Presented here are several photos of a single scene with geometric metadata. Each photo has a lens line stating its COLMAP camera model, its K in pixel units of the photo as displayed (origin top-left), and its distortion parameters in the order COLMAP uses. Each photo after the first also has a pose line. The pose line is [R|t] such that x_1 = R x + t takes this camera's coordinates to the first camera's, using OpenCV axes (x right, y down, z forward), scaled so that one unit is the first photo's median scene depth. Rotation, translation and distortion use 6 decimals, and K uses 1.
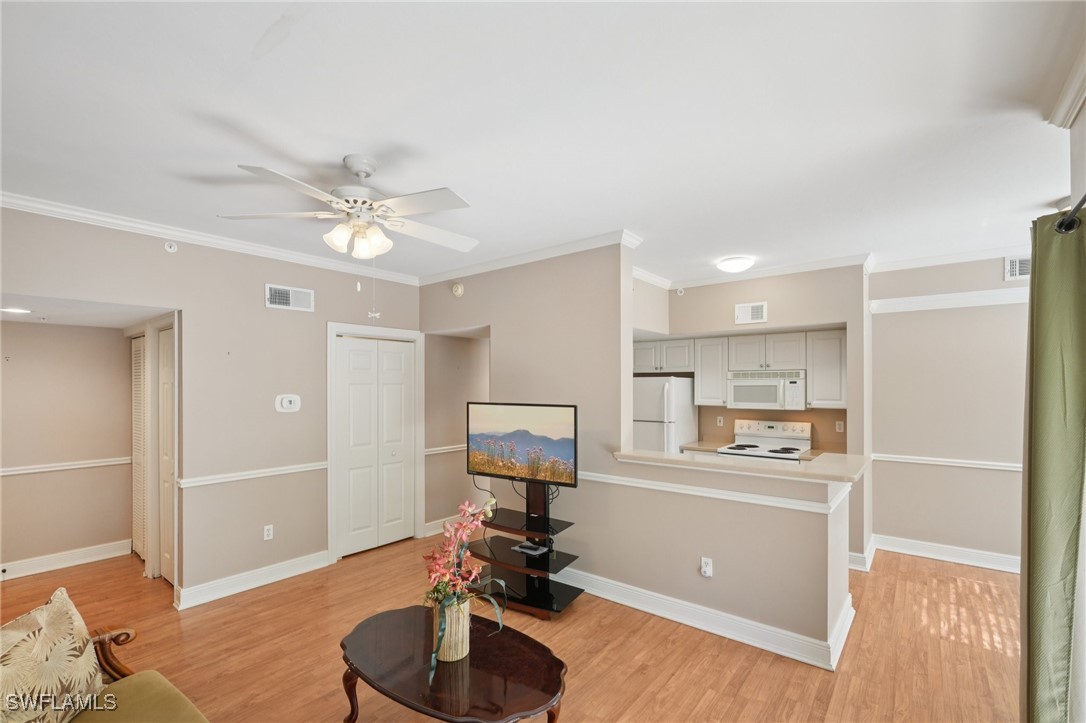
lens RADIAL K [[485.0, 0, 551.3], [0, 485.0, 383.1], [0, 0, 1]] dist [-0.005691, 0.001466]
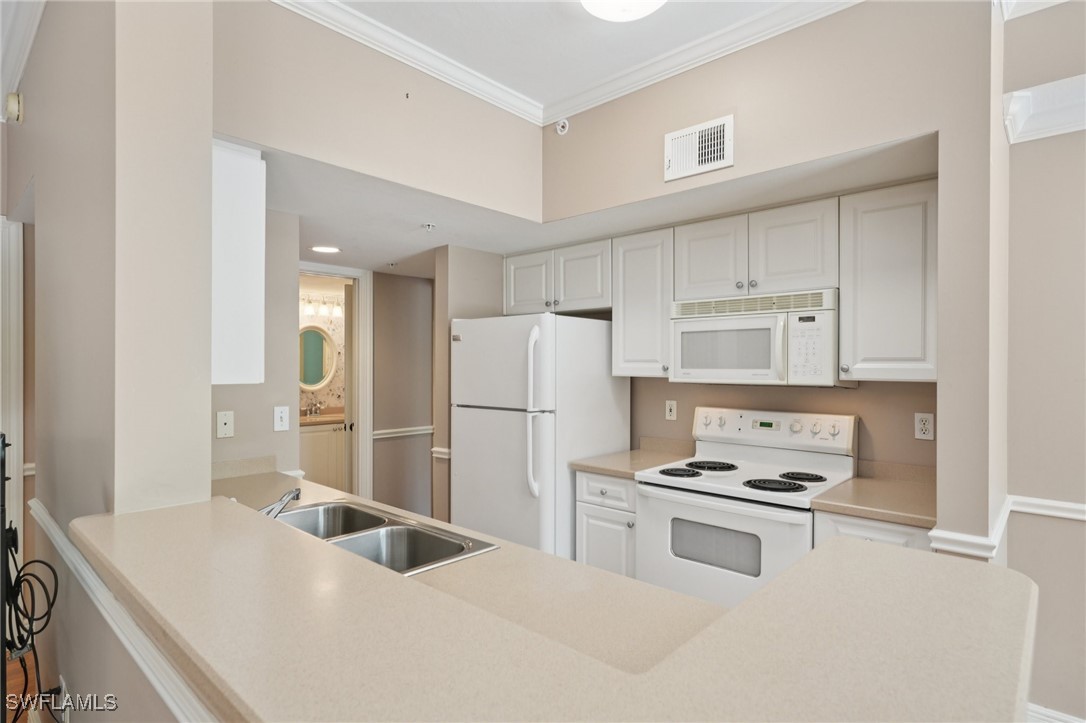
lens RADIAL K [[570.4, 0, 548.7], [0, 570.4, 367.1], [0, 0, 1]] dist [-0.003730, 0.005503]
pose [[0.996901, 0.004098, -0.078556, 0.311581], [-0.003518, 0.999966, 0.007519, 0.036558], [0.078584, -0.007220, 0.996881, 0.484649]]
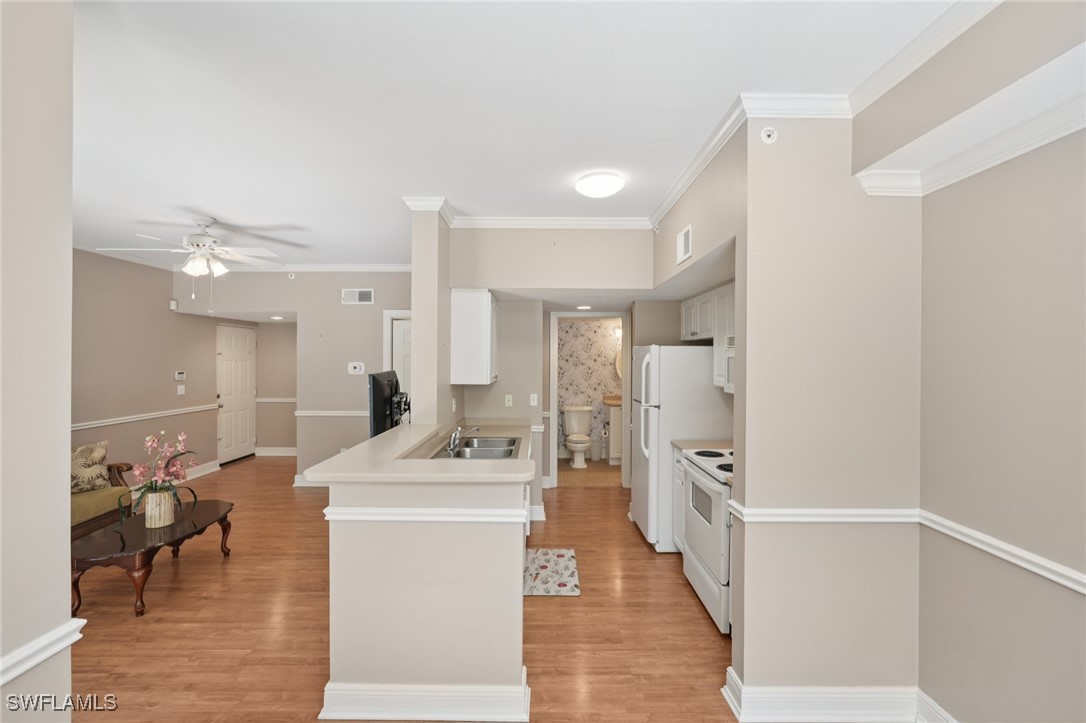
lens RADIAL K [[485.0, 0, 547.1], [0, 485.0, 357.7], [0, 0, 1]] dist [-0.005691, 0.001466]
pose [[0.619084, 0.003318, -0.785318, 0.776579], [0.001165, 0.999986, 0.005143, 0.002422], [0.785324, -0.004099, 0.619072, 0.437508]]
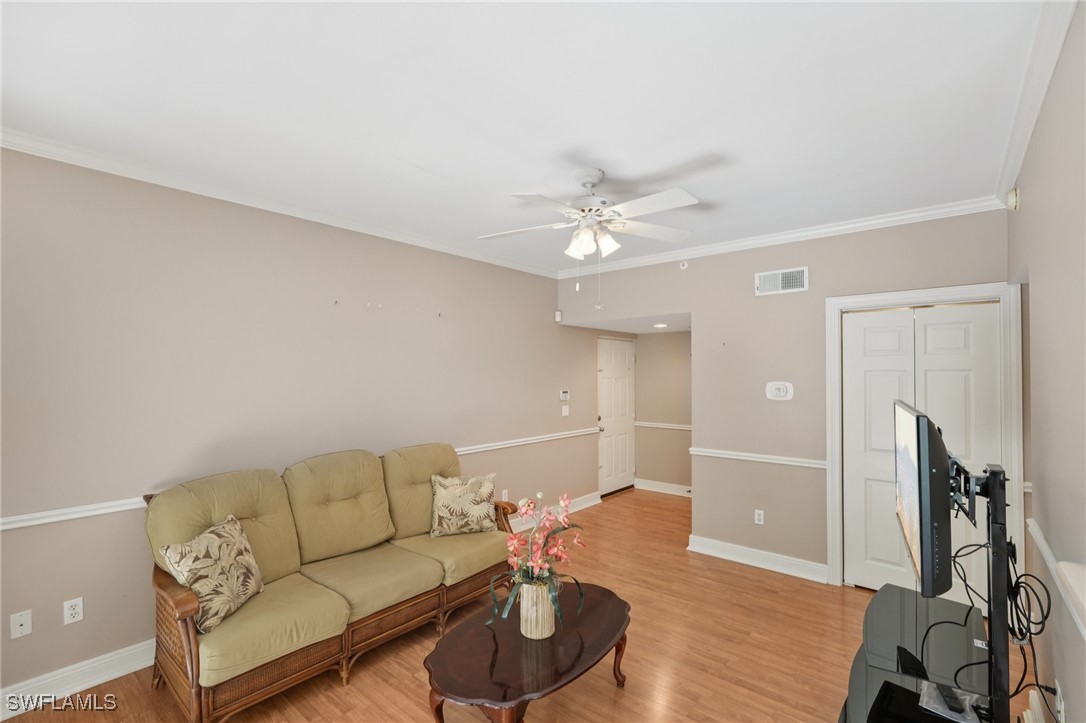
lens RADIAL K [[485.0, 0, 536.0], [0, 485.0, 369.8], [0, 0, 1]] dist [-0.005691, 0.001466]
pose [[-0.043707, -0.004925, -0.999032, 0.354606], [0.005900, 0.999969, -0.005188, 0.001160], [0.999027, -0.006121, -0.043676, 0.449283]]
